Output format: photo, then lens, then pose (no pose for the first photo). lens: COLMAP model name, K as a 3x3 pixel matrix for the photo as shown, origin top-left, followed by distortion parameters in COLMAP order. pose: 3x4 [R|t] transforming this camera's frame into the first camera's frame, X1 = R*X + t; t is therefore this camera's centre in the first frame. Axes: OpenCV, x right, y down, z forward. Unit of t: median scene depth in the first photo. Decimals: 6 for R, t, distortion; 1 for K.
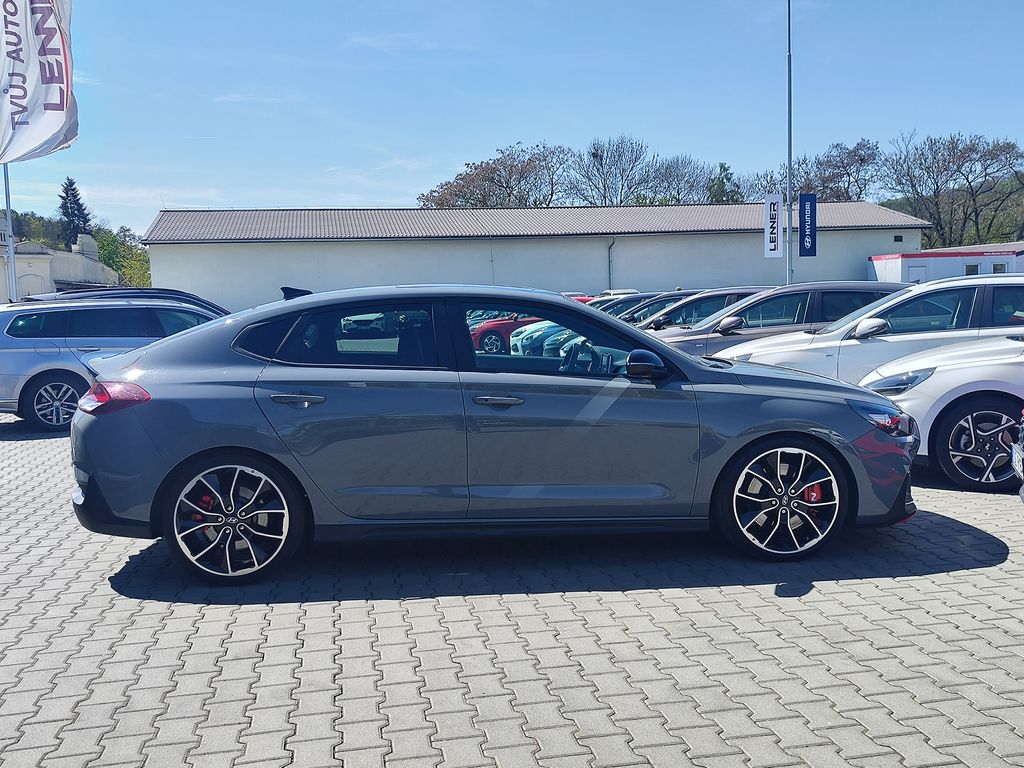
lens RADIAL K [[1050.6, 0, 518.4], [0, 1050.6, 384.9], [0, 0, 1]] dist [0.010508, 0.000000]
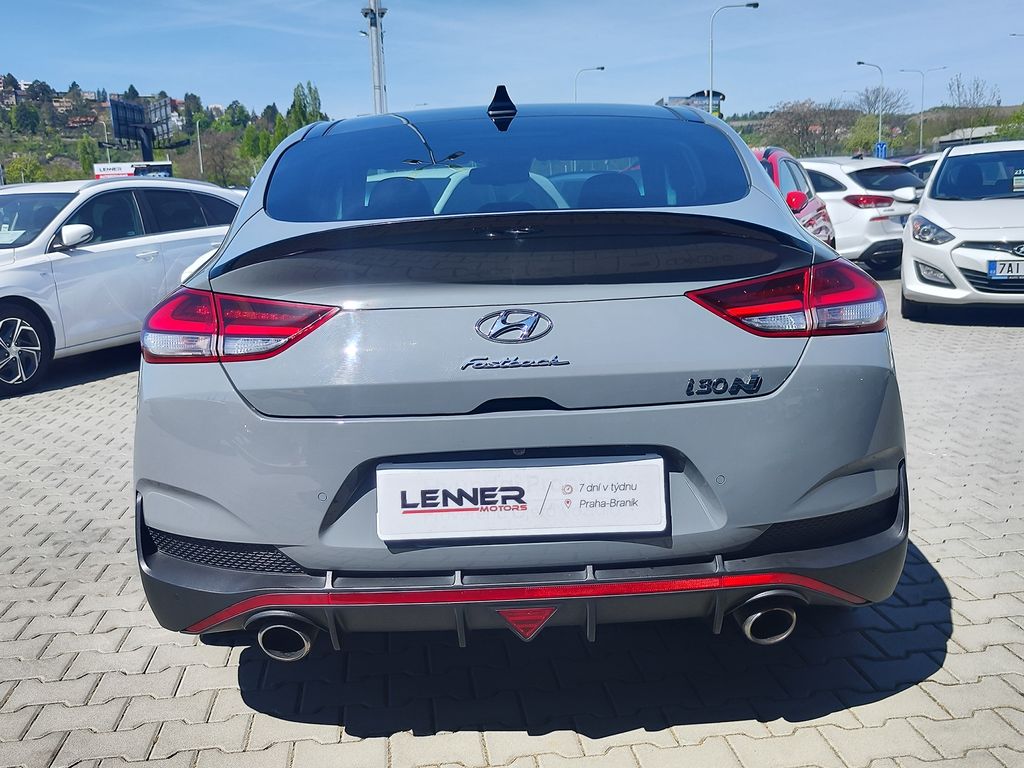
lens RADIAL K [[1050.6, 0, 511.7], [0, 1050.6, 381.4], [0, 0, 1]] dist [0.010508, 0.000000]
pose [[0.057786, -0.144062, 0.987880, -0.138712], [0.120878, 0.983263, 0.136318, -0.003975], [-0.990984, 0.111536, 0.074233, 0.176155]]
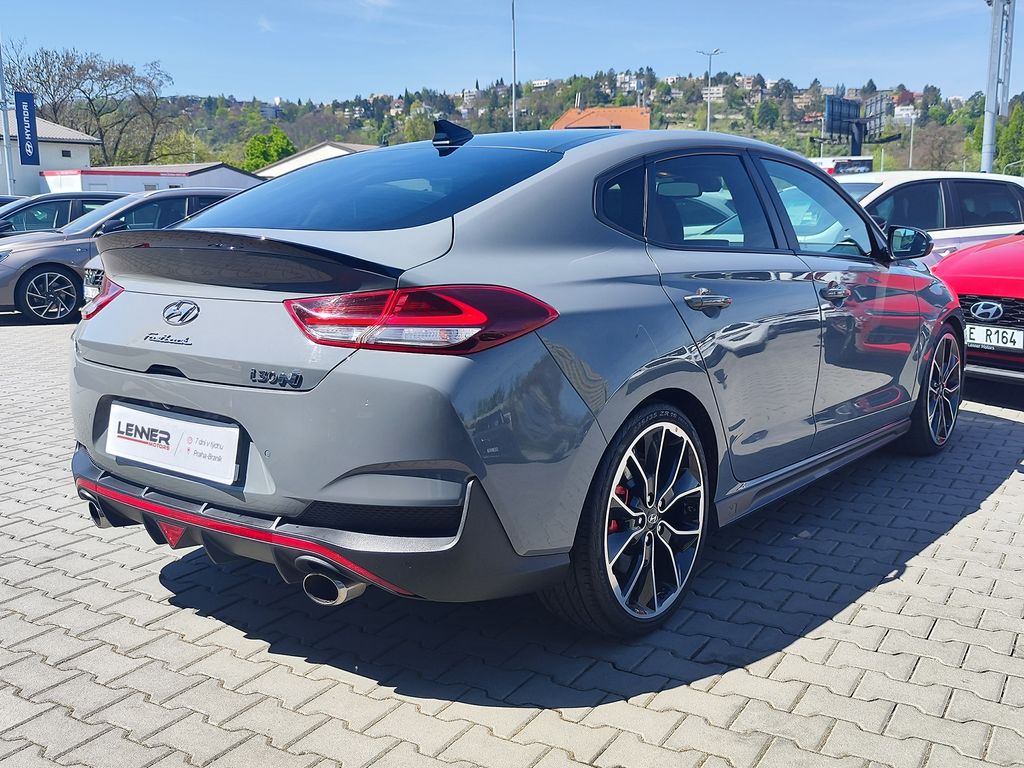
lens RADIAL K [[1050.6, 0, 510.1], [0, 1050.6, 378.0], [0, 0, 1]] dist [0.010508, 0.000000]
pose [[0.666803, -0.092150, 0.739515, -0.123369], [0.045952, 0.995521, 0.082616, 0.000223], [-0.743816, -0.021106, 0.668051, 0.112739]]
